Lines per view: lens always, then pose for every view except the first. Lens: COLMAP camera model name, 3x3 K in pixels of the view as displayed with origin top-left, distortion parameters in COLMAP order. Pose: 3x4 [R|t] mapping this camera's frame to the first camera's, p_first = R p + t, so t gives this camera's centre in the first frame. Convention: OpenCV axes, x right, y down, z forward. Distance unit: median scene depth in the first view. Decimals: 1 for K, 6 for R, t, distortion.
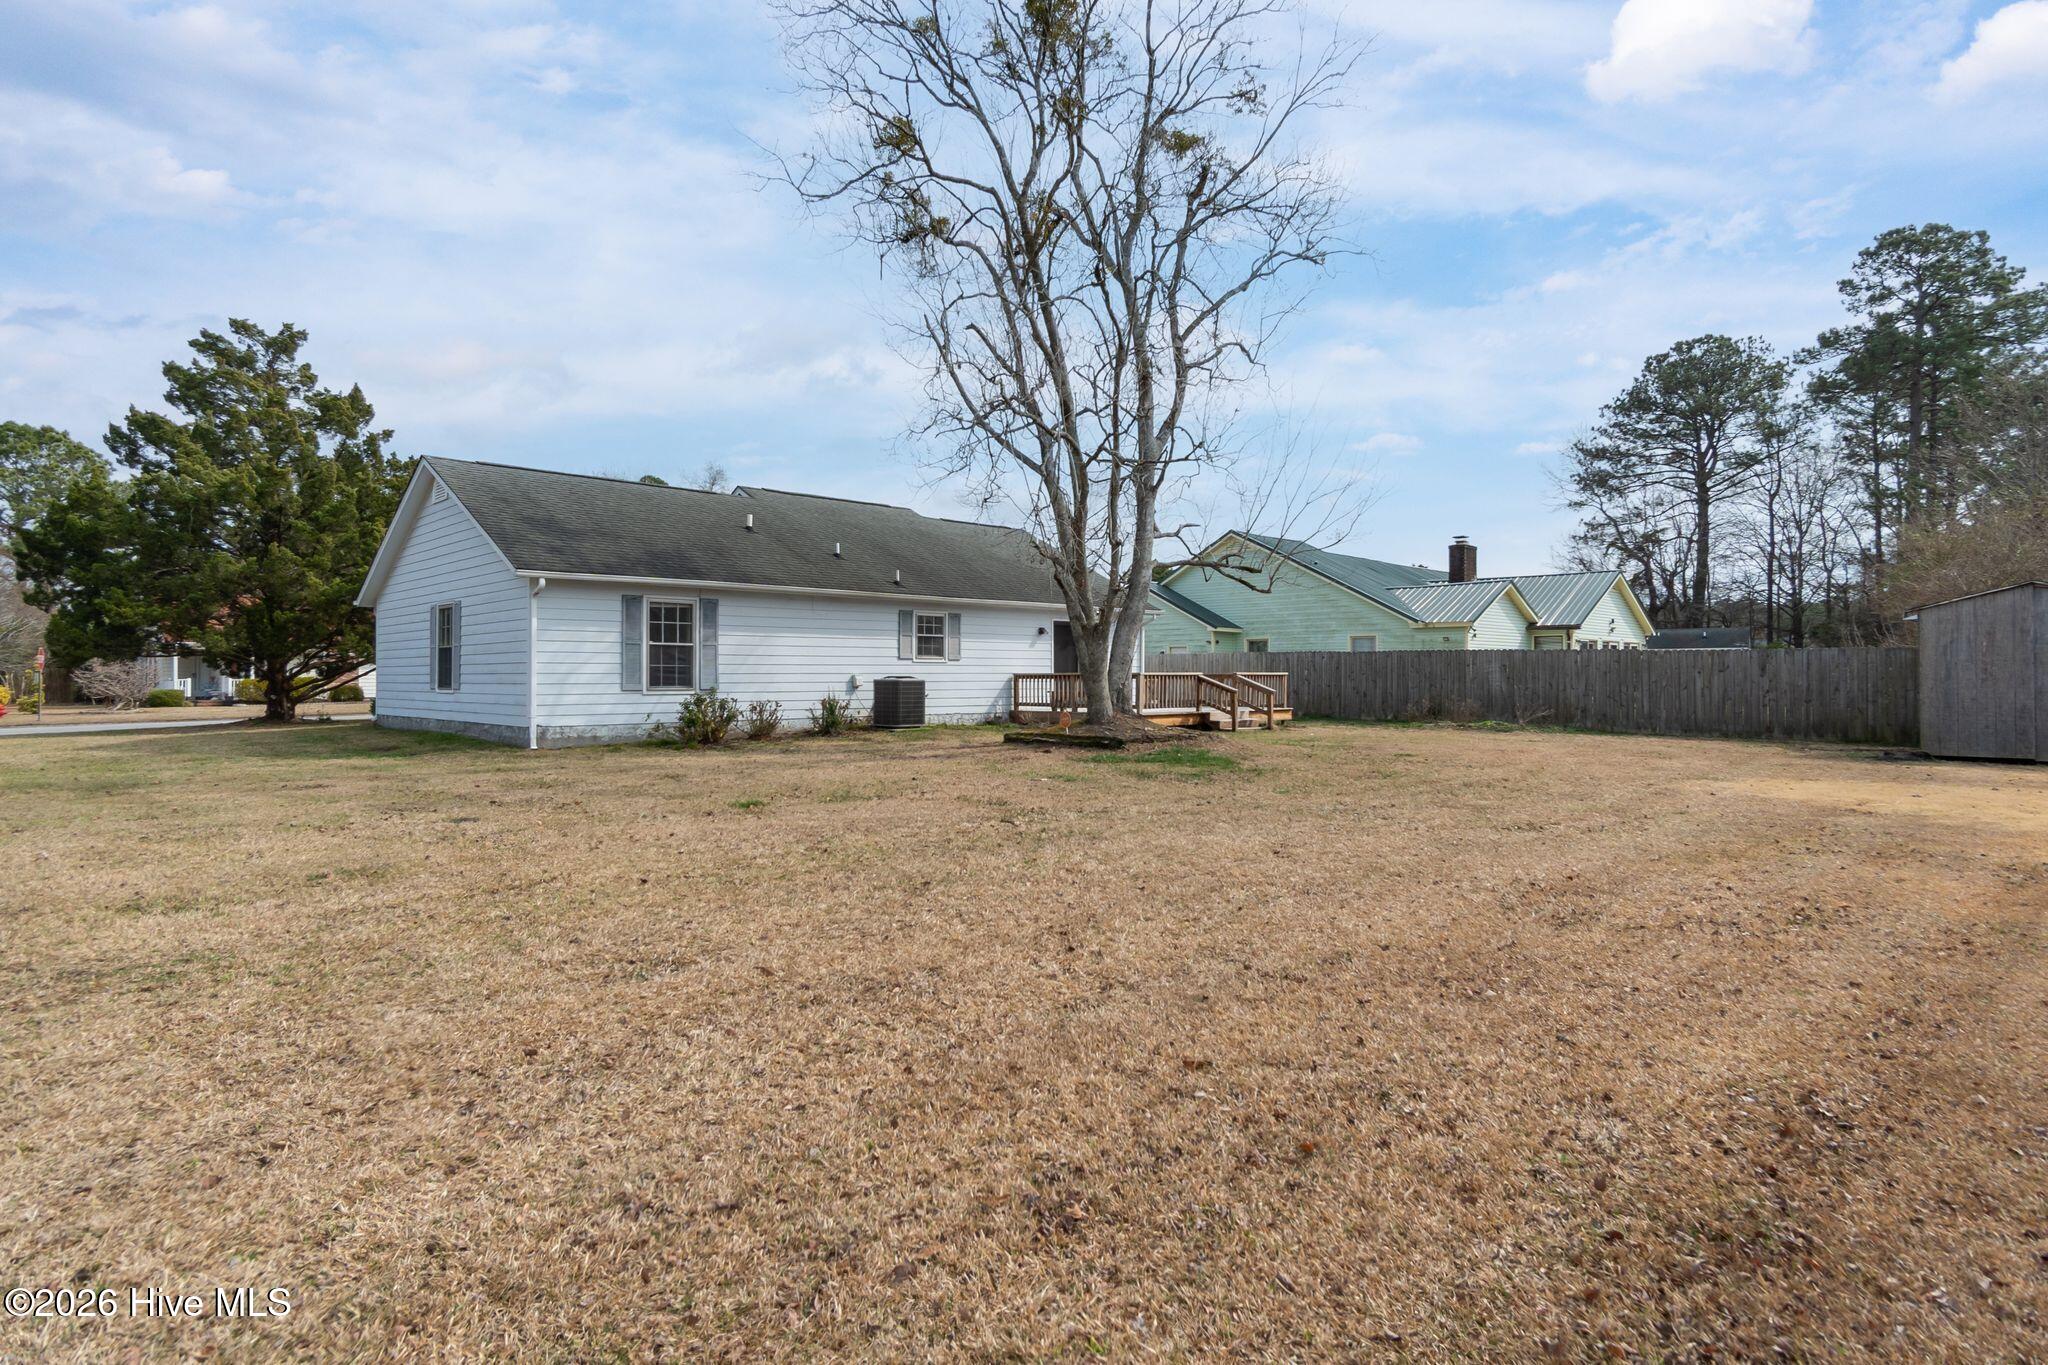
lens RADIAL K [[1099.3, 0, 1033.5], [0, 1099.3, 672.4], [0, 0, 1]] dist [0.003534, 0.001393]
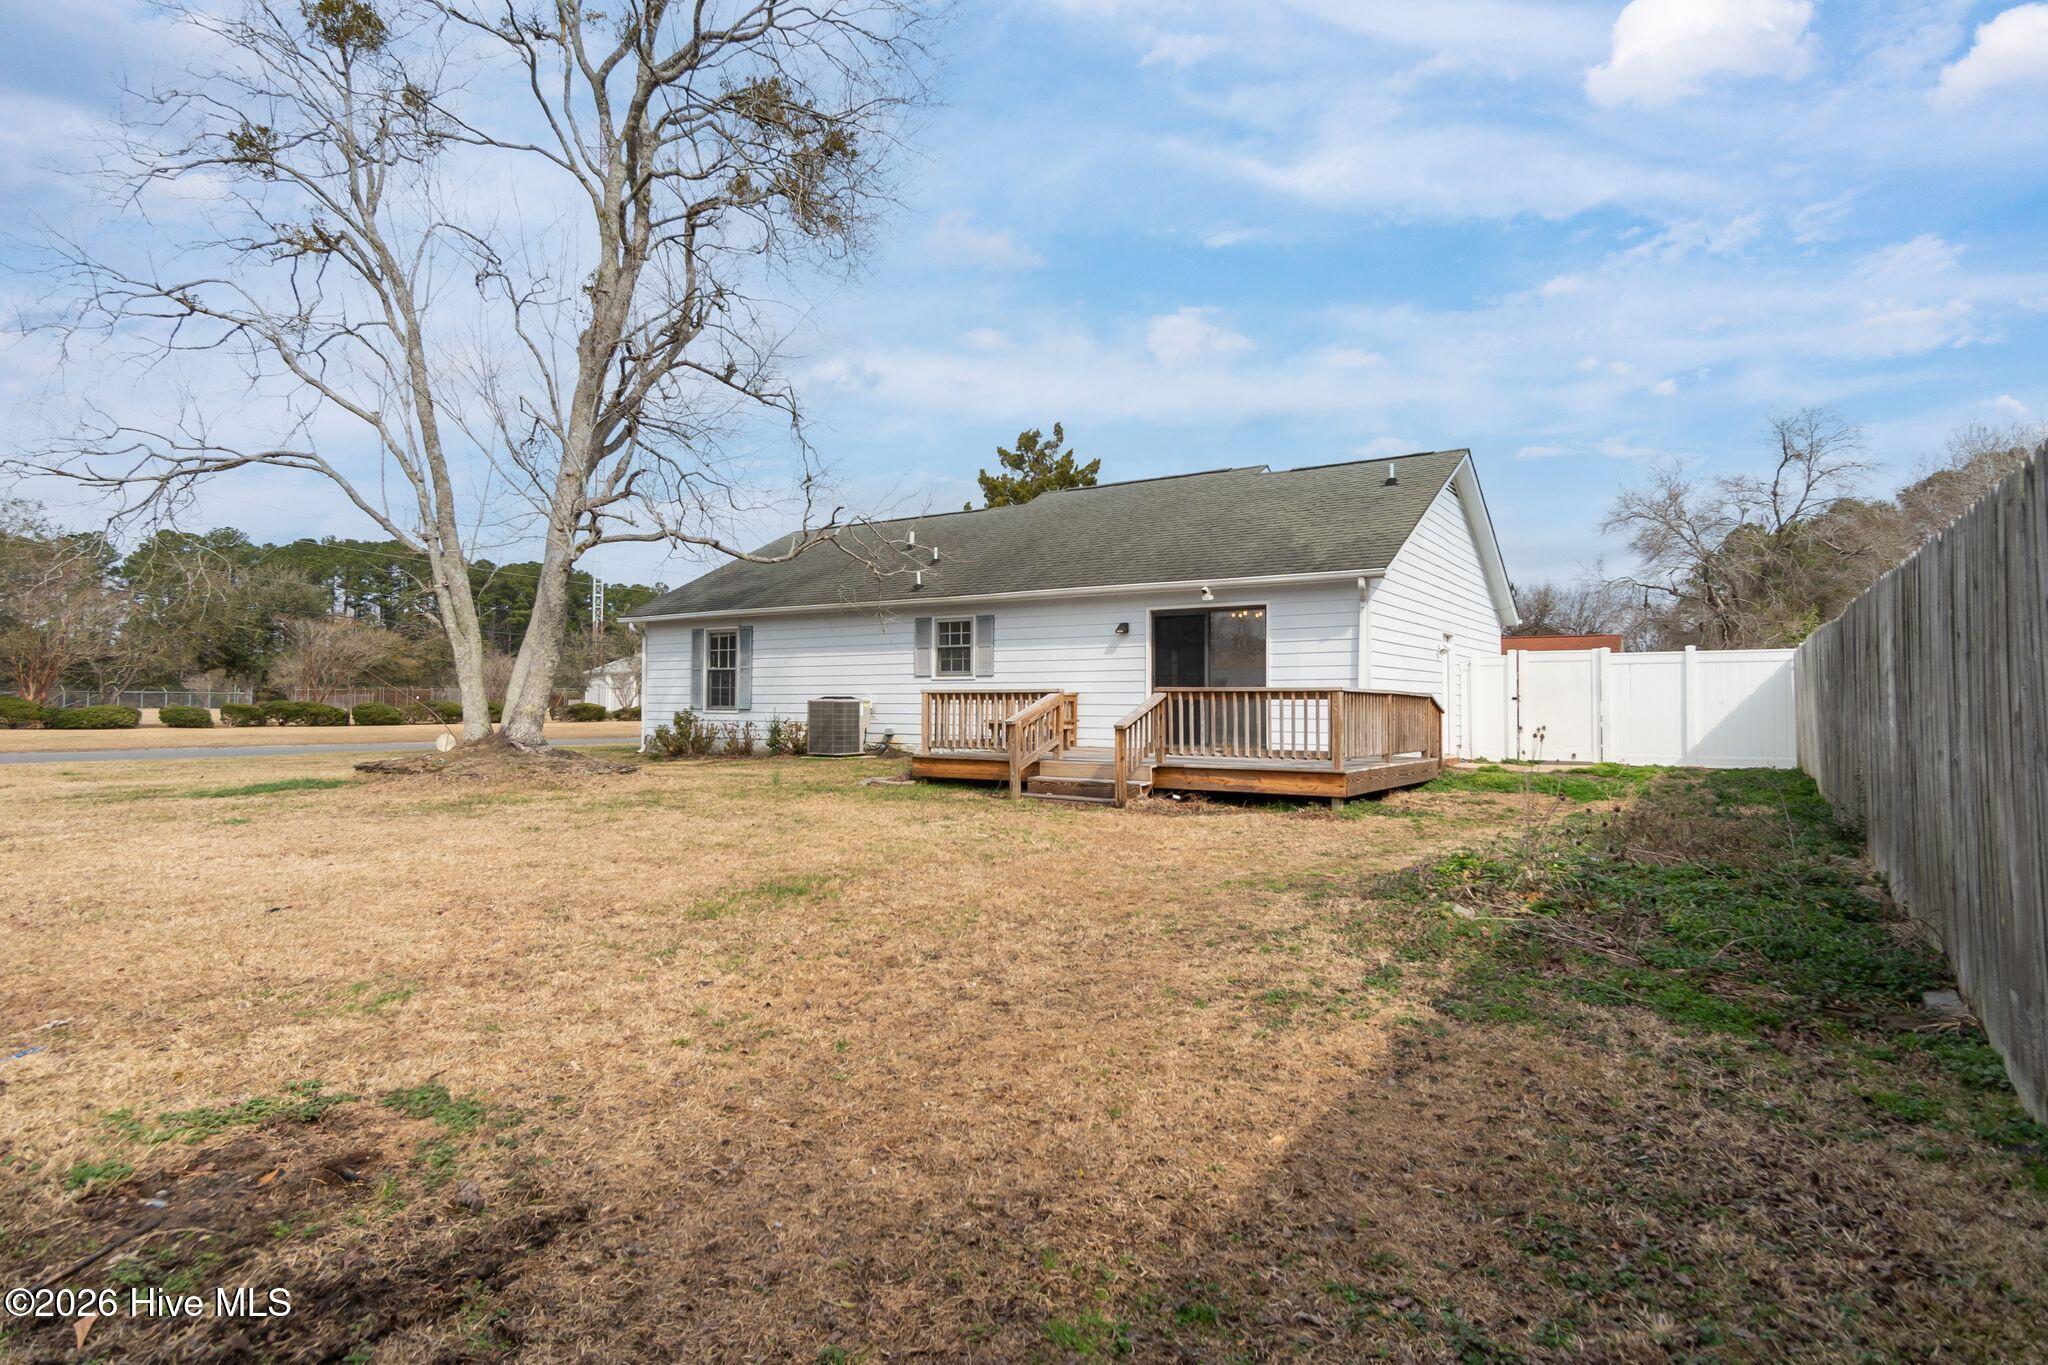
lens RADIAL K [[1085.4, 0, 1032.0], [0, 1085.4, 672.8], [0, 0, 1]] dist [0.003915, 0.001274]
pose [[0.221674, -0.024013, -0.974825, 0.751054], [0.002642, 0.999708, -0.024025, 0.005603], [0.975117, 0.002750, 0.221673, 0.956132]]
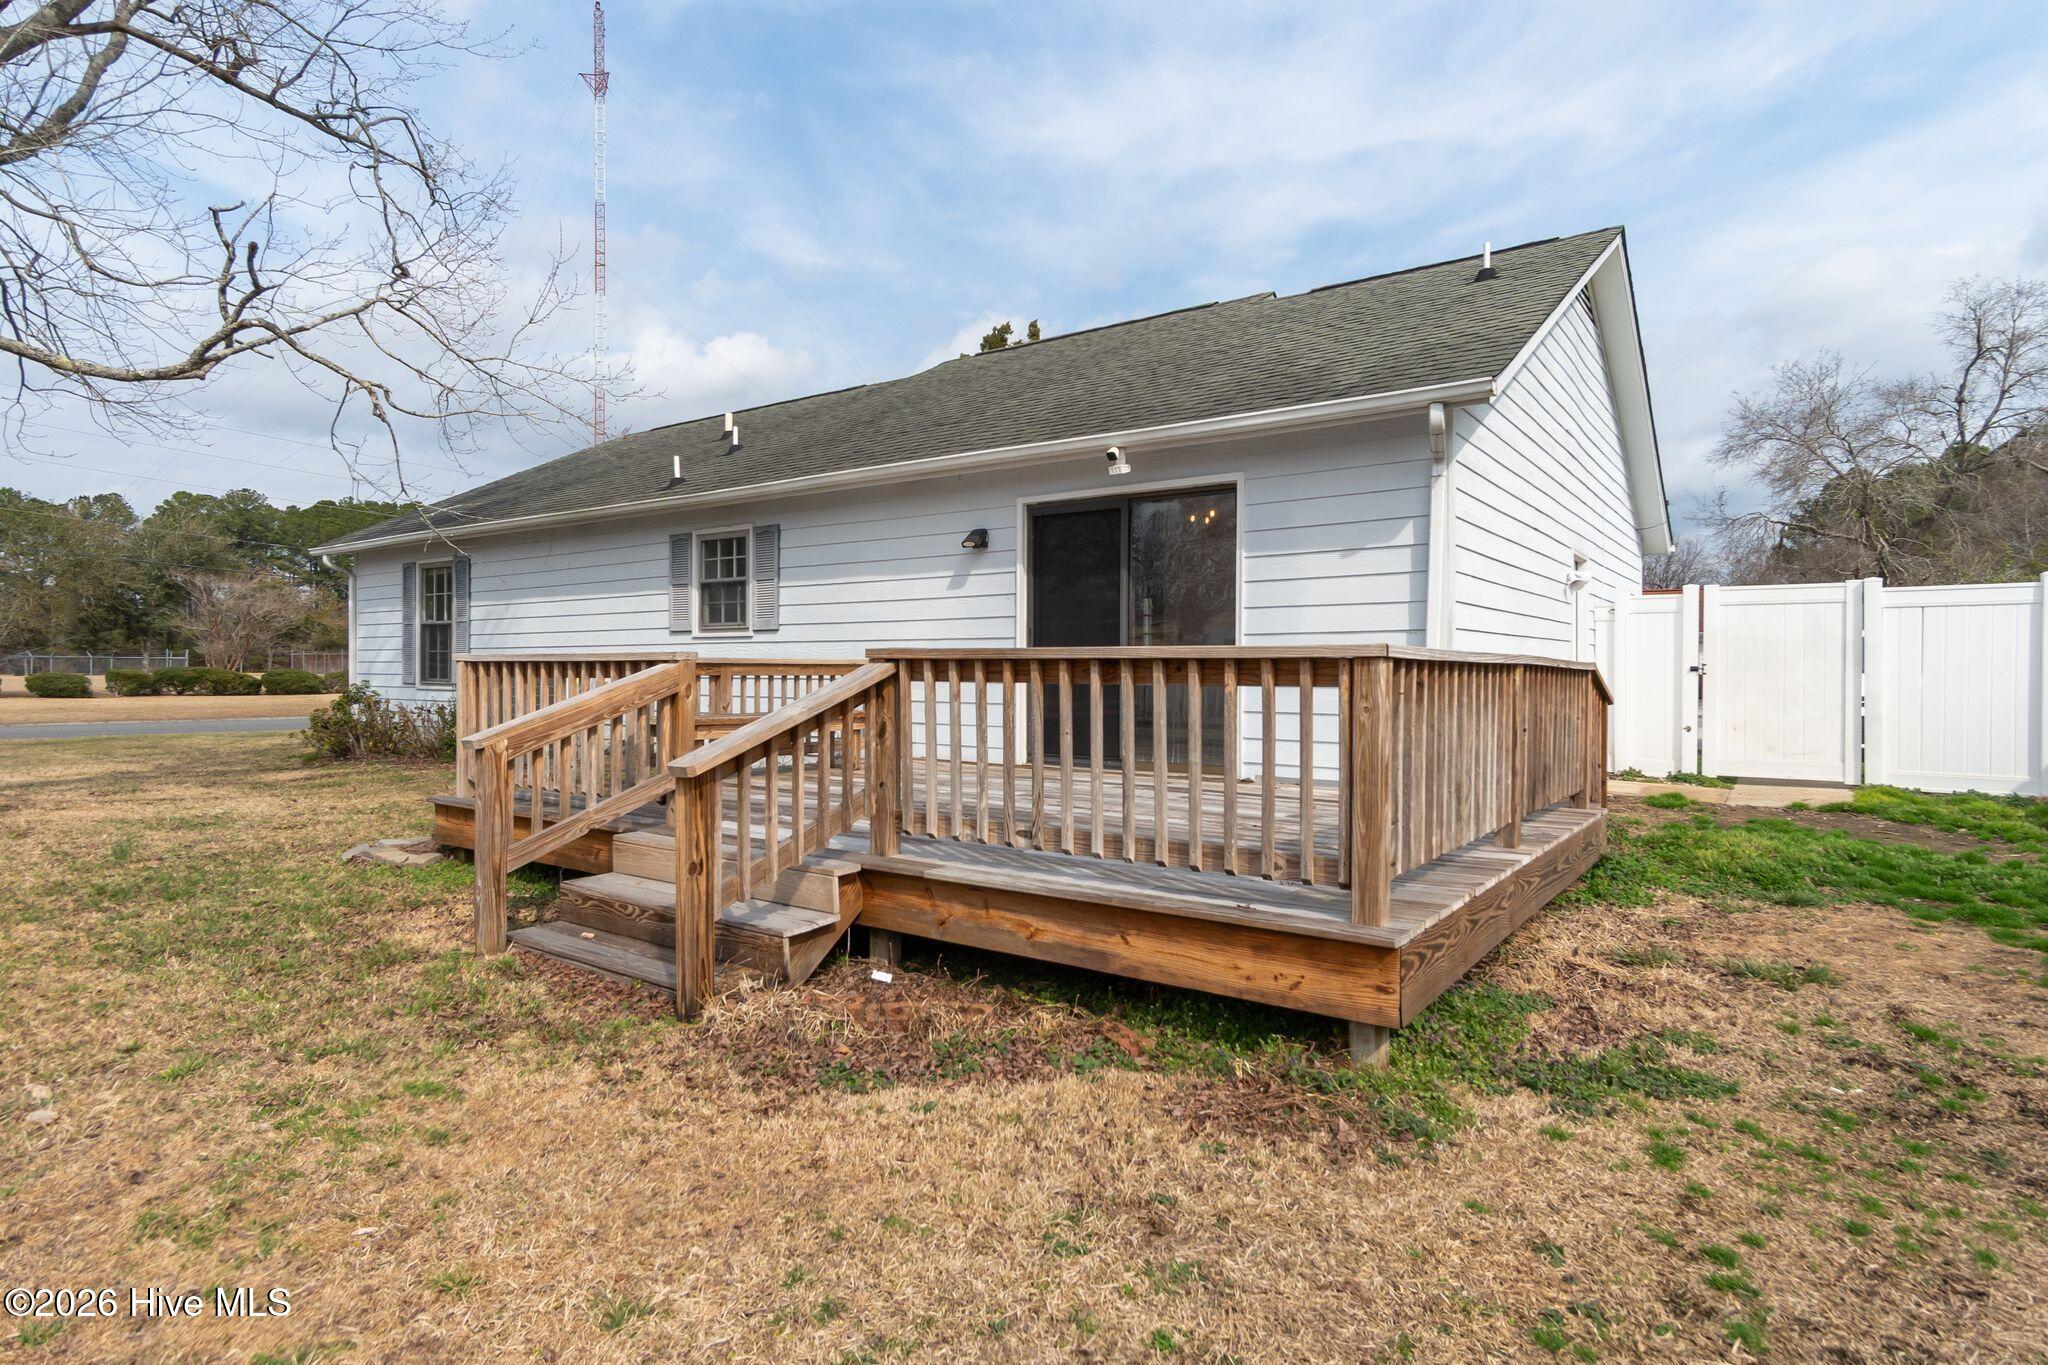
lens RADIAL K [[1085.4, 0, 1032.0], [0, 1085.4, 672.8], [0, 0, 1]] dist [0.003915, 0.001274]
pose [[0.178013, 0.008614, -0.983990, 0.421985], [0.003107, 0.999952, 0.009316, 0.002512], [0.984023, -0.004716, 0.177978, 1.138150]]
